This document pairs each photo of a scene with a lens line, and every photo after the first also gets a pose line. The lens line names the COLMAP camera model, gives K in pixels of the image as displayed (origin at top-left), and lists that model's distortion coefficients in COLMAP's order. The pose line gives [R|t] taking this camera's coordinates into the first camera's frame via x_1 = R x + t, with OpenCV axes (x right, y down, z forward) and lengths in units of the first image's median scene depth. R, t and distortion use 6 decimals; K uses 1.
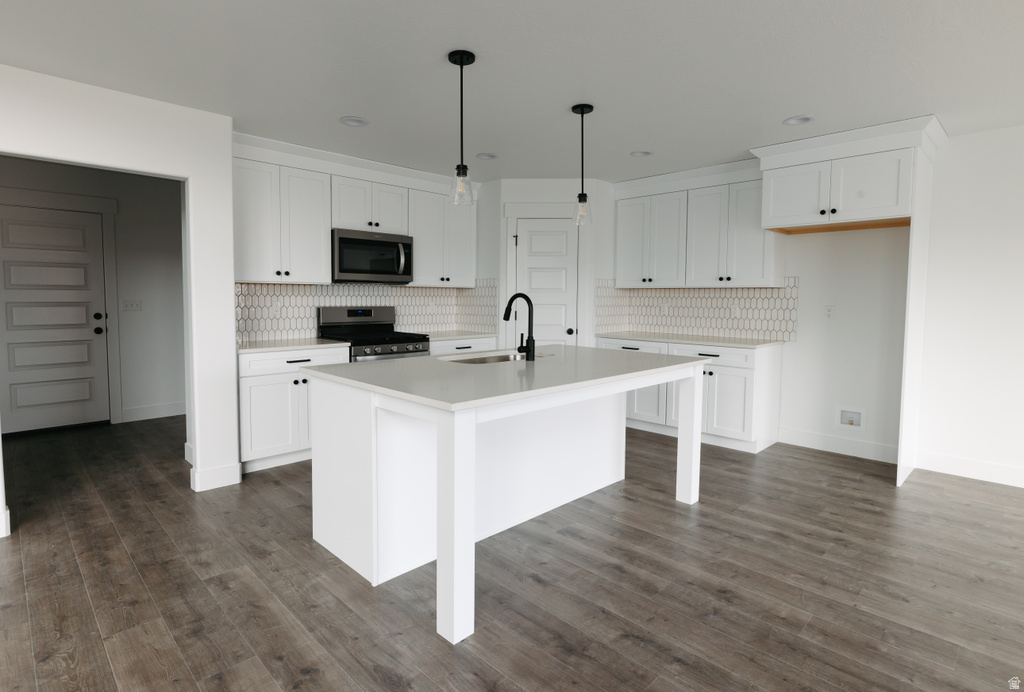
lens RADIAL K [[519.8, 0, 500.6], [0, 519.8, 328.8], [0, 0, 1]] dist [-0.002403, 0.000189]
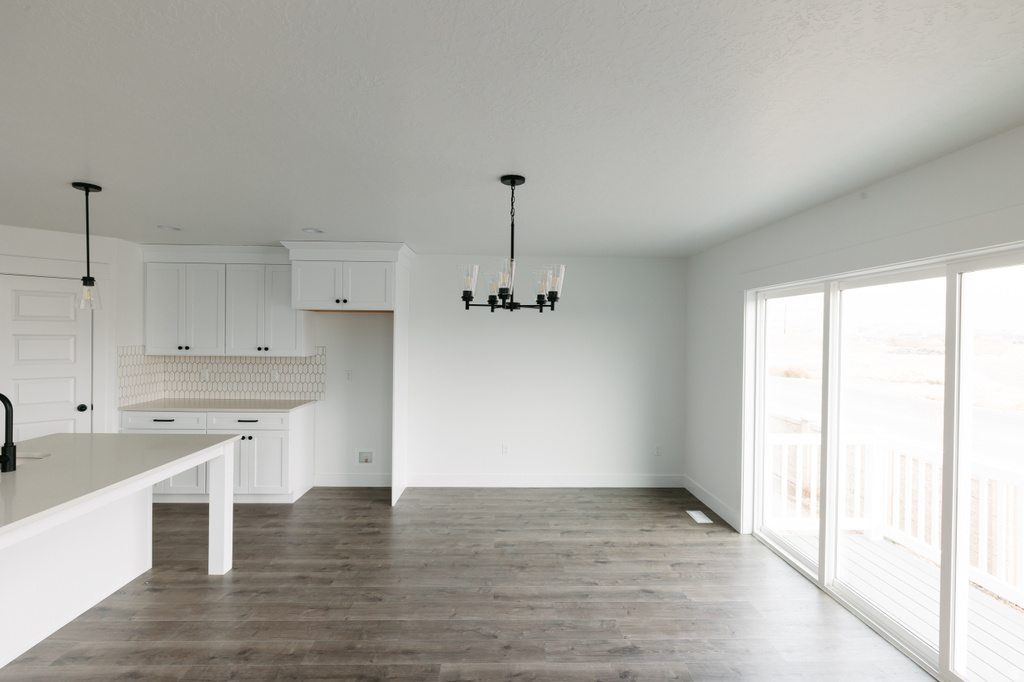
lens RADIAL K [[497.4, 0, 511.4], [0, 497.4, 338.1], [0, 0, 1]] dist [-0.000847, -0.000036]
pose [[0.678336, -0.003130, 0.734746, 0.015934], [0.038250, 0.998785, -0.031059, -0.086515], [-0.733756, 0.049172, 0.677631, -0.141425]]
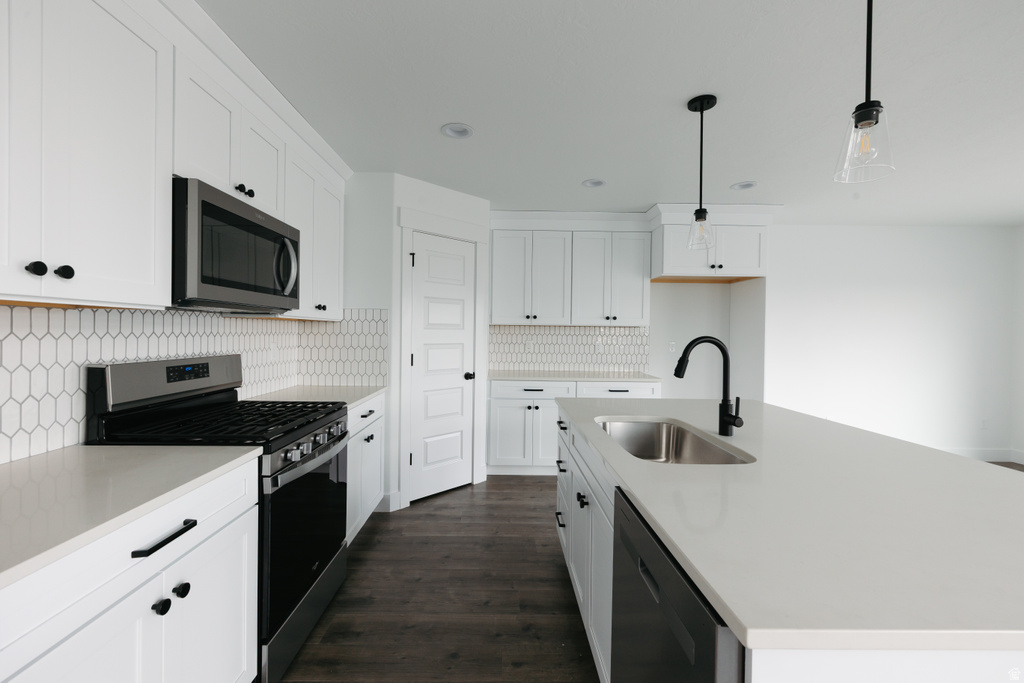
lens RADIAL K [[433.7, 0, 509.6], [0, 433.7, 336.4], [0, 0, 1]] dist [0.007891, 0.000170]
pose [[0.683221, -0.007207, 0.730176, -0.489653], [0.039261, 0.998867, -0.026878, -0.054790], [-0.729155, 0.047031, 0.682731, 0.705442]]
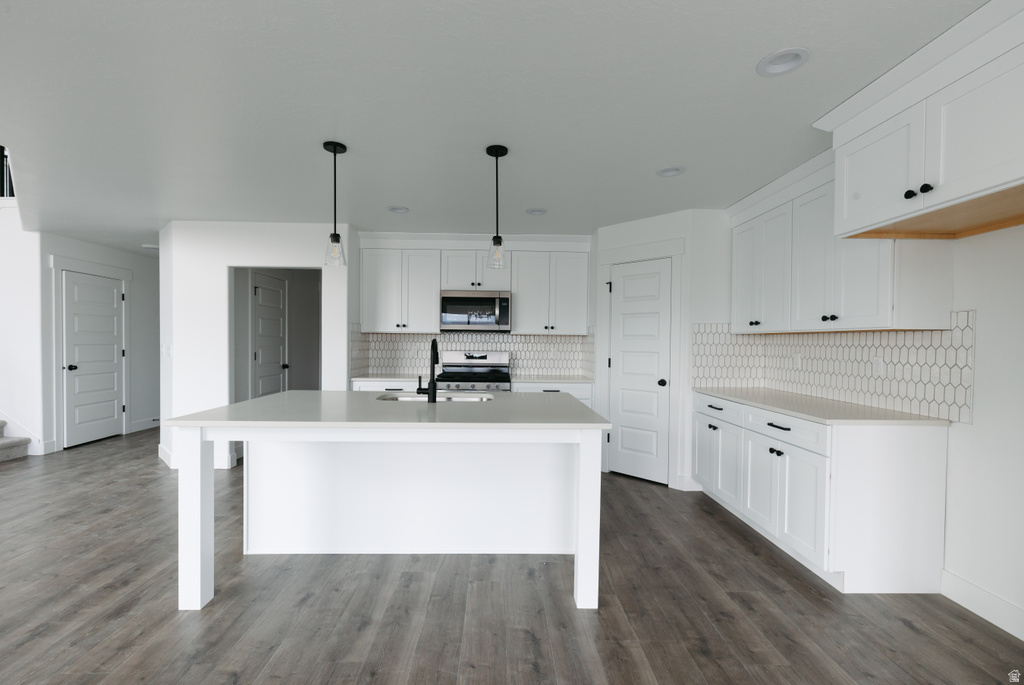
lens RADIAL K [[437.0, 0, 509.3], [0, 437.0, 349.7], [0, 0, 1]] dist [0.003069, 0.000183]
pose [[0.733777, 0.013045, -0.679265, 0.674152], [-0.046907, 0.998403, -0.031498, -0.022619], [0.677769, 0.054975, 0.733217, 0.391173]]
